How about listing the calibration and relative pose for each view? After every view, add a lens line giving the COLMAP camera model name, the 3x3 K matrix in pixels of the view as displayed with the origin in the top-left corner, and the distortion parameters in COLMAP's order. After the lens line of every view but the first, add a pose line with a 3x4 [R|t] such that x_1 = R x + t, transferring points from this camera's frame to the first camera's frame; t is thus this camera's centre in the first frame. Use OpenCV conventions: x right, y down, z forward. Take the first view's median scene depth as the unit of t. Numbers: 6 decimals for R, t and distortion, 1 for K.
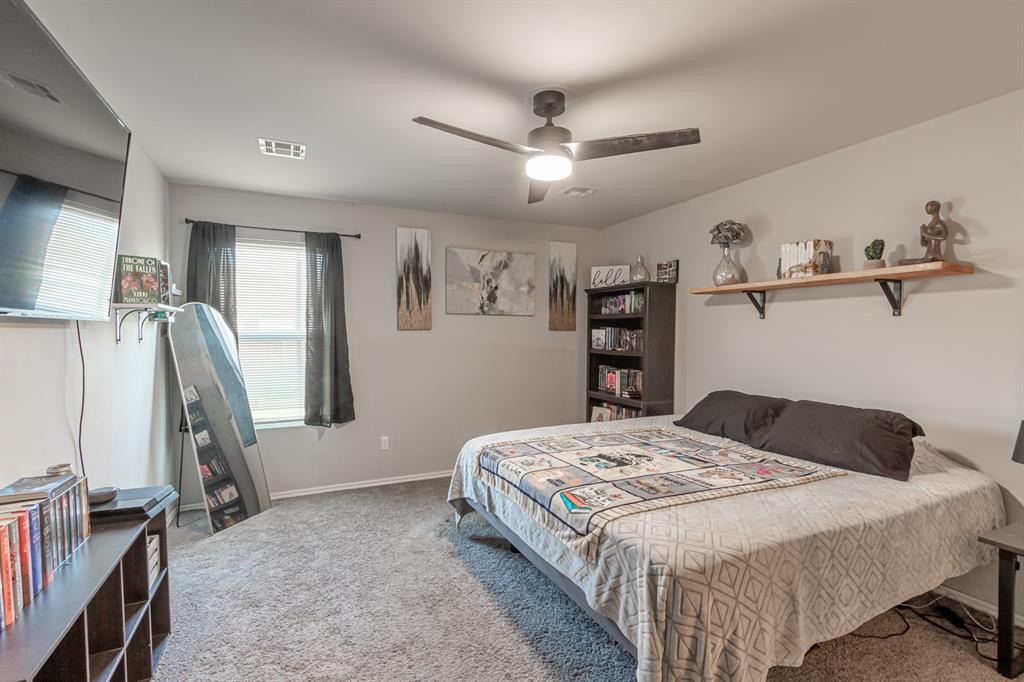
lens RADIAL K [[467.1, 0, 506.5], [0, 467.1, 336.1], [0, 0, 1]] dist [0.000769, -0.000037]
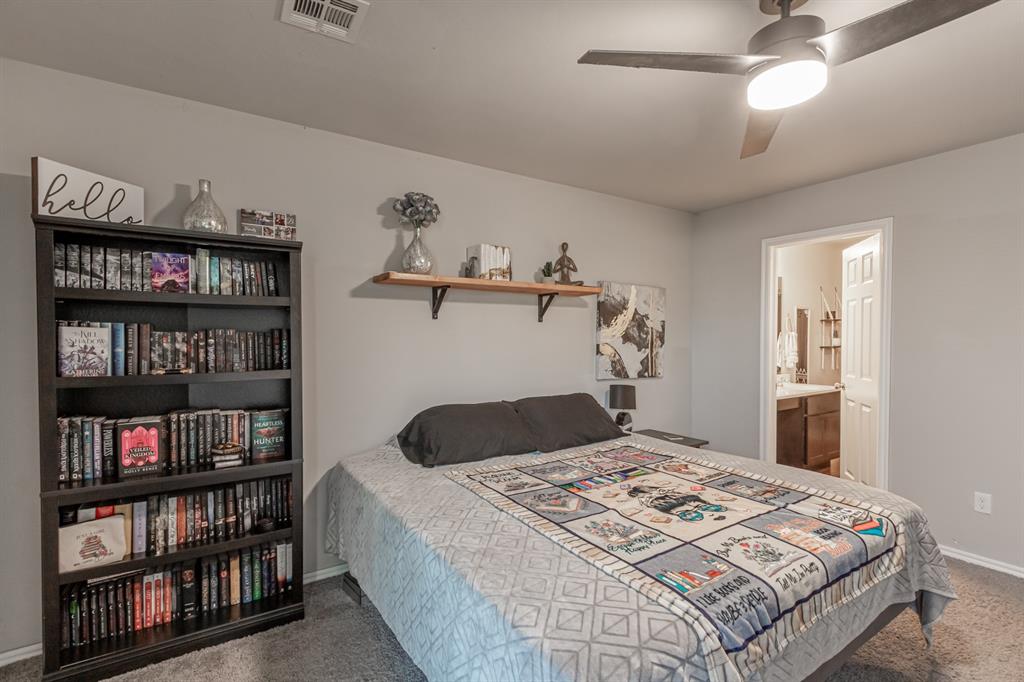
lens RADIAL K [[467.1, 0, 507.0], [0, 467.1, 344.5], [0, 0, 1]] dist [0.000769, -0.000037]
pose [[-0.140578, -0.018212, 0.989902, -0.429353], [0.009407, 0.999761, 0.019729, -0.006361], [-0.990025, 0.012085, -0.140373, 1.244762]]
